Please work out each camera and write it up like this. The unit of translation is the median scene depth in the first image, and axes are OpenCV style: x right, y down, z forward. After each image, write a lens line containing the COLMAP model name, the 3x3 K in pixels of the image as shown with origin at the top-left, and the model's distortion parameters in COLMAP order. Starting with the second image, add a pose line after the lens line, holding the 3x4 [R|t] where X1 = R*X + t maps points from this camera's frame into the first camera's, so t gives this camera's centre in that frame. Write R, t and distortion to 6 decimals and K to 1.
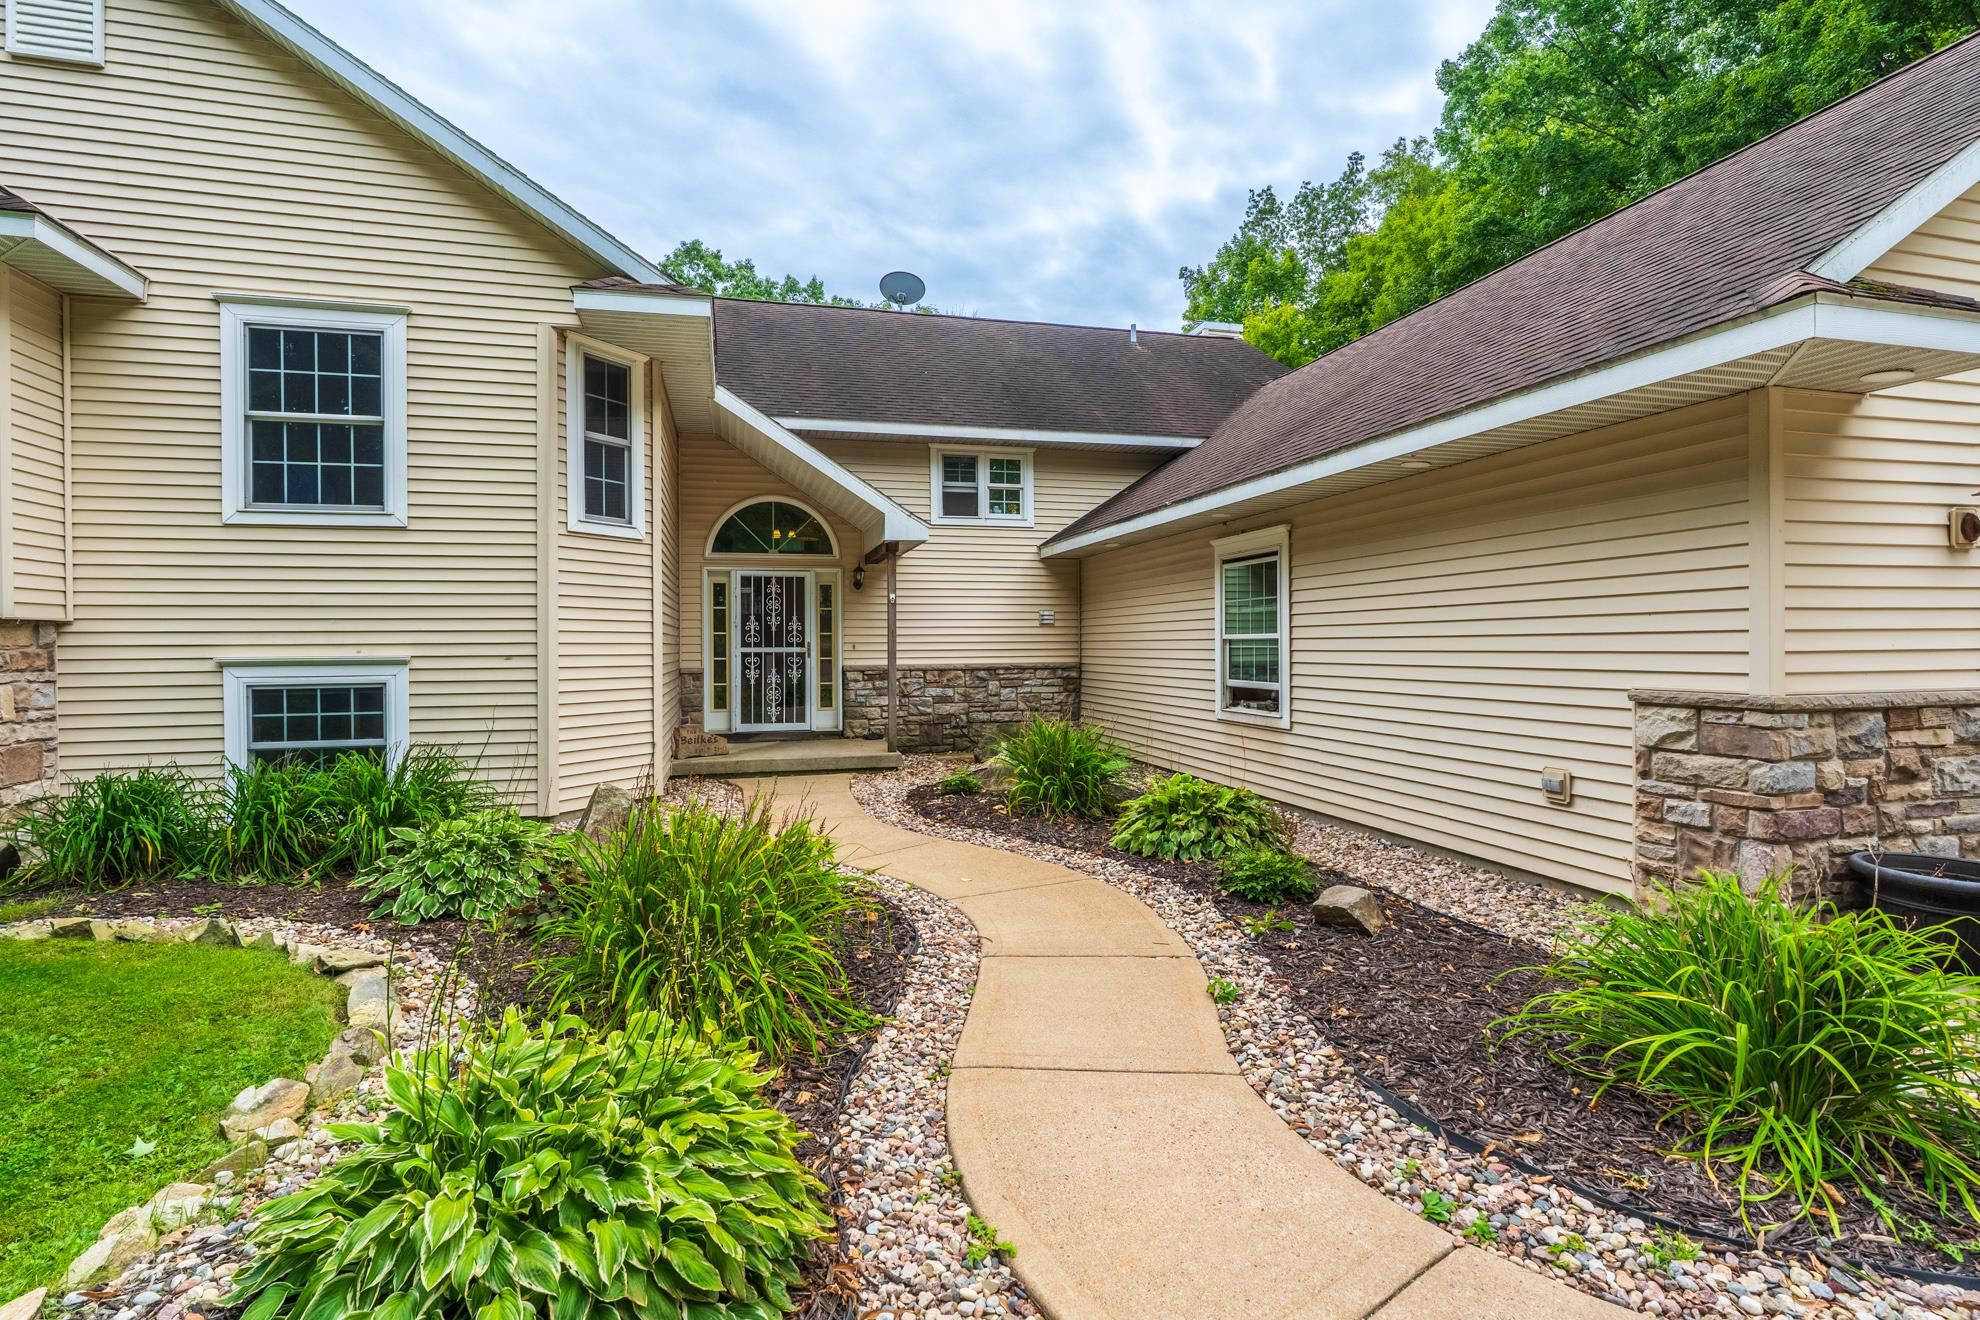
lens RADIAL K [[887.1, 0, 995.1], [0, 887.1, 667.9], [0, 0, 1]] dist [-0.000366, 0.000616]
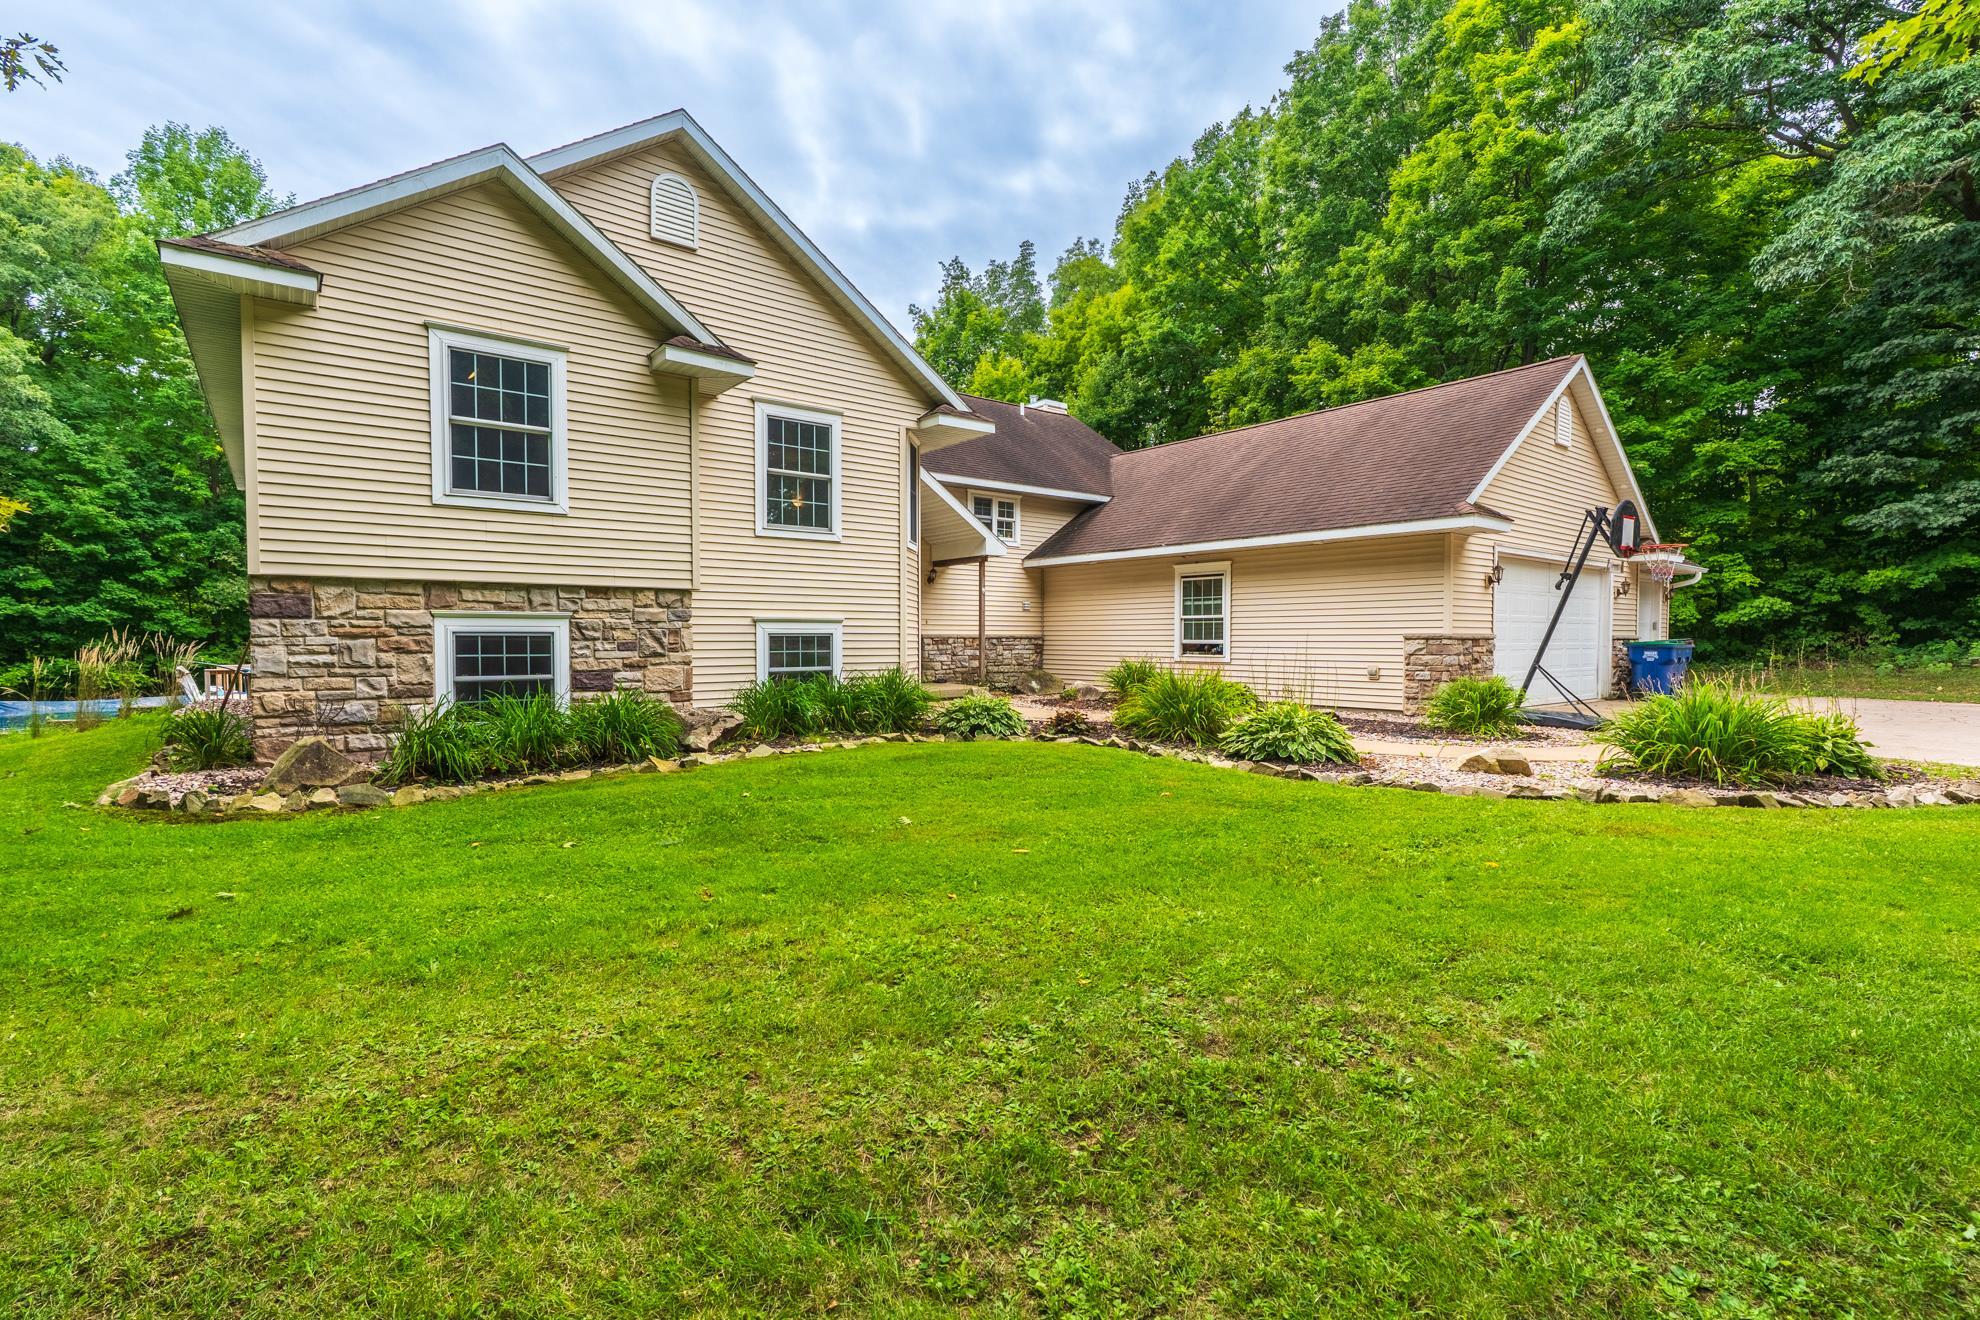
lens RADIAL K [[845.3, 0, 1028.4], [0, 845.3, 695.1], [0, 0, 1]] dist [-0.002371, -0.000193]
pose [[0.903974, -0.022694, 0.426985, -0.691323], [0.005390, 0.999116, 0.041690, 0.046102], [-0.427554, -0.035385, 0.903297, -0.417497]]
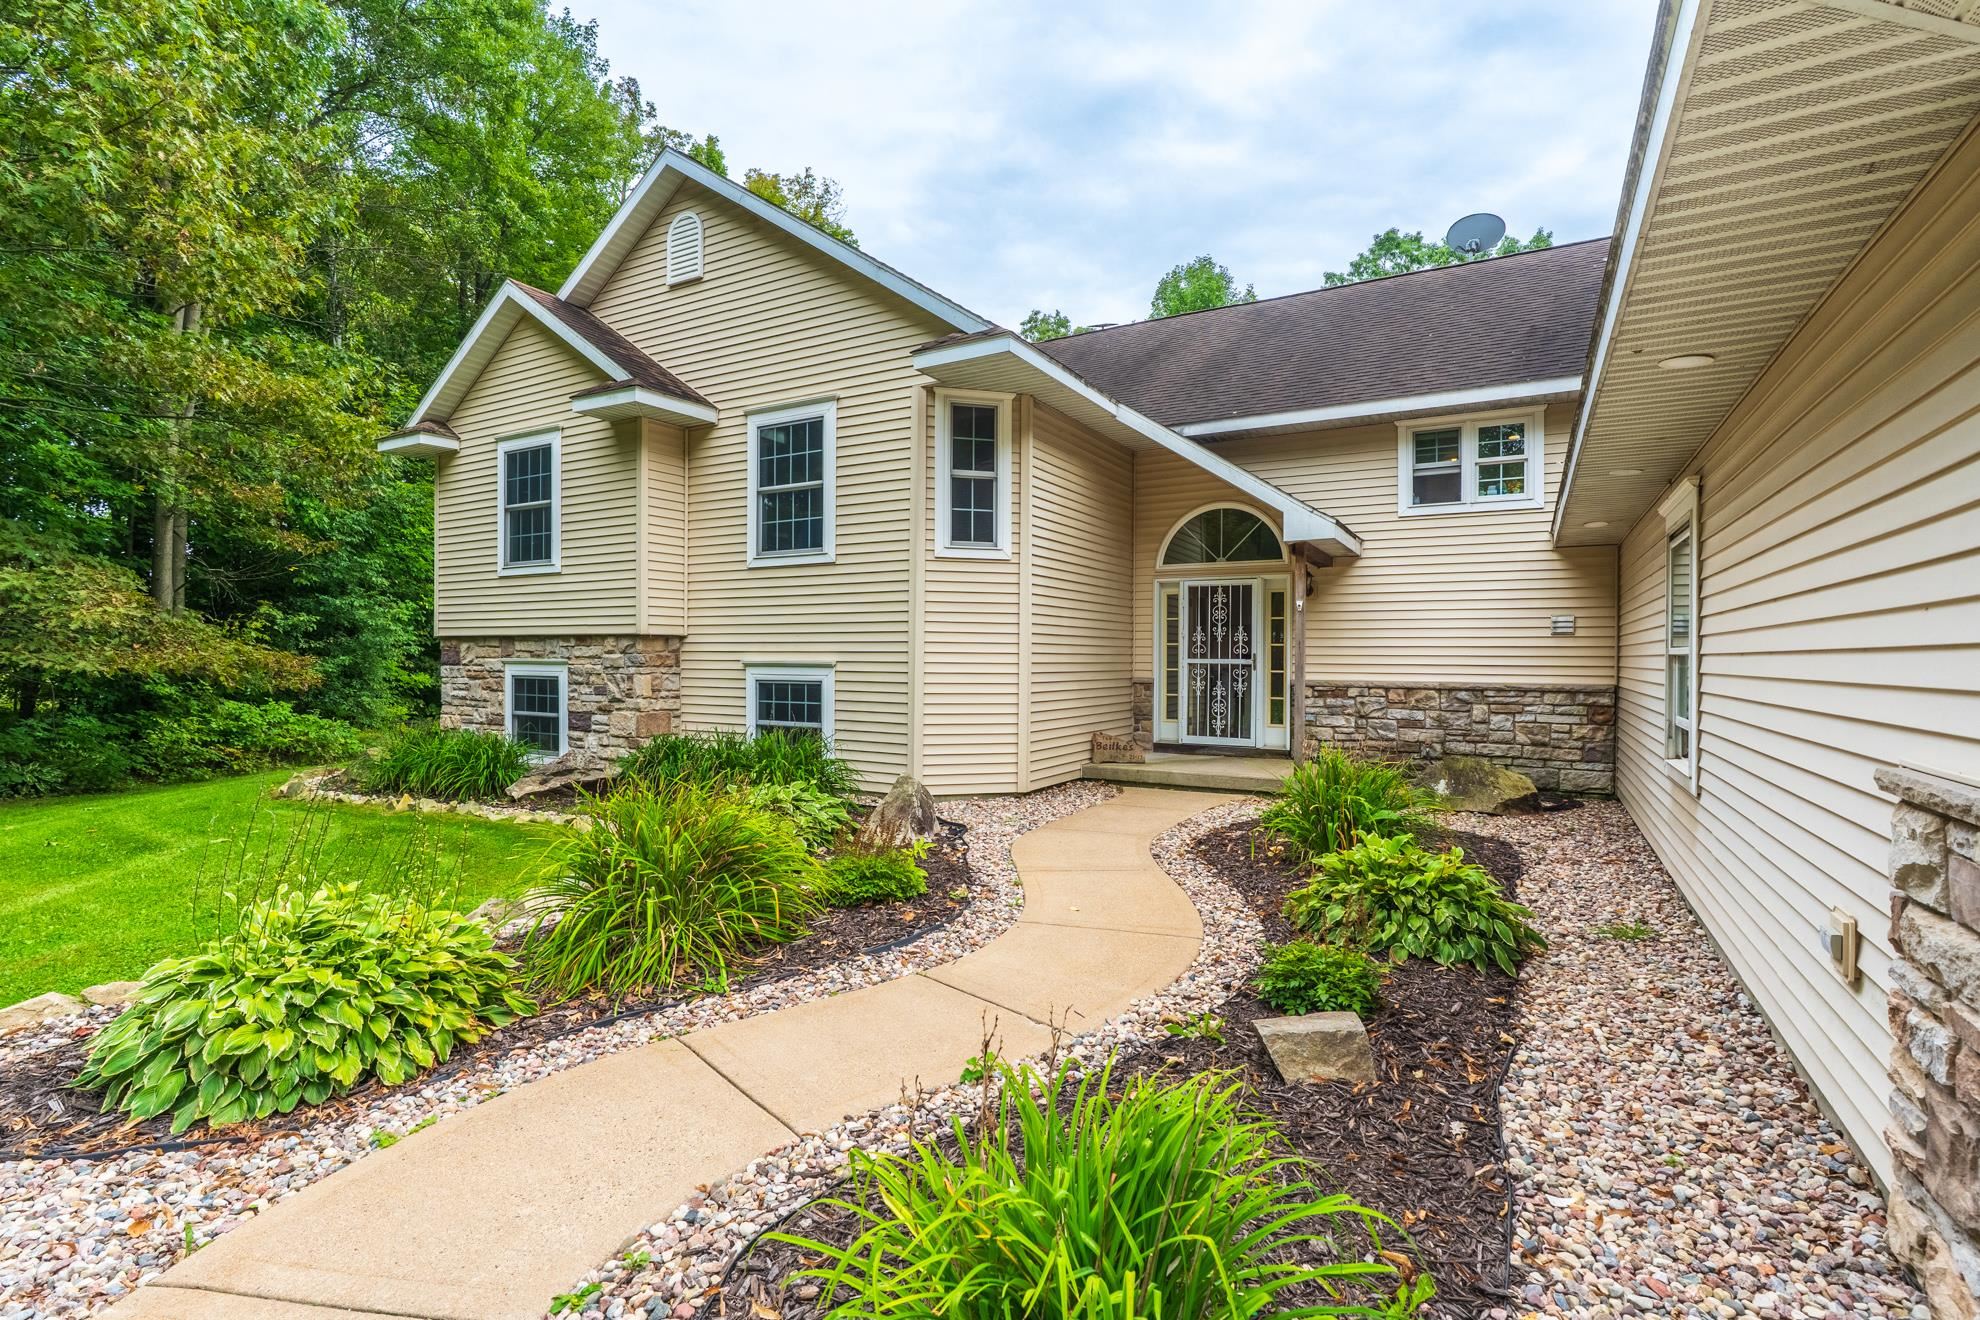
lens RADIAL K [[920.6, 0, 1035.9], [0, 920.6, 677.1], [0, 0, 1]] dist [-0.006723, 0.000023]
pose [[0.730525, 0.027283, -0.682341, 0.320629], [-0.029042, 0.999539, 0.008873, -0.006904], [0.682268, 0.013335, 0.730981, 0.141601]]
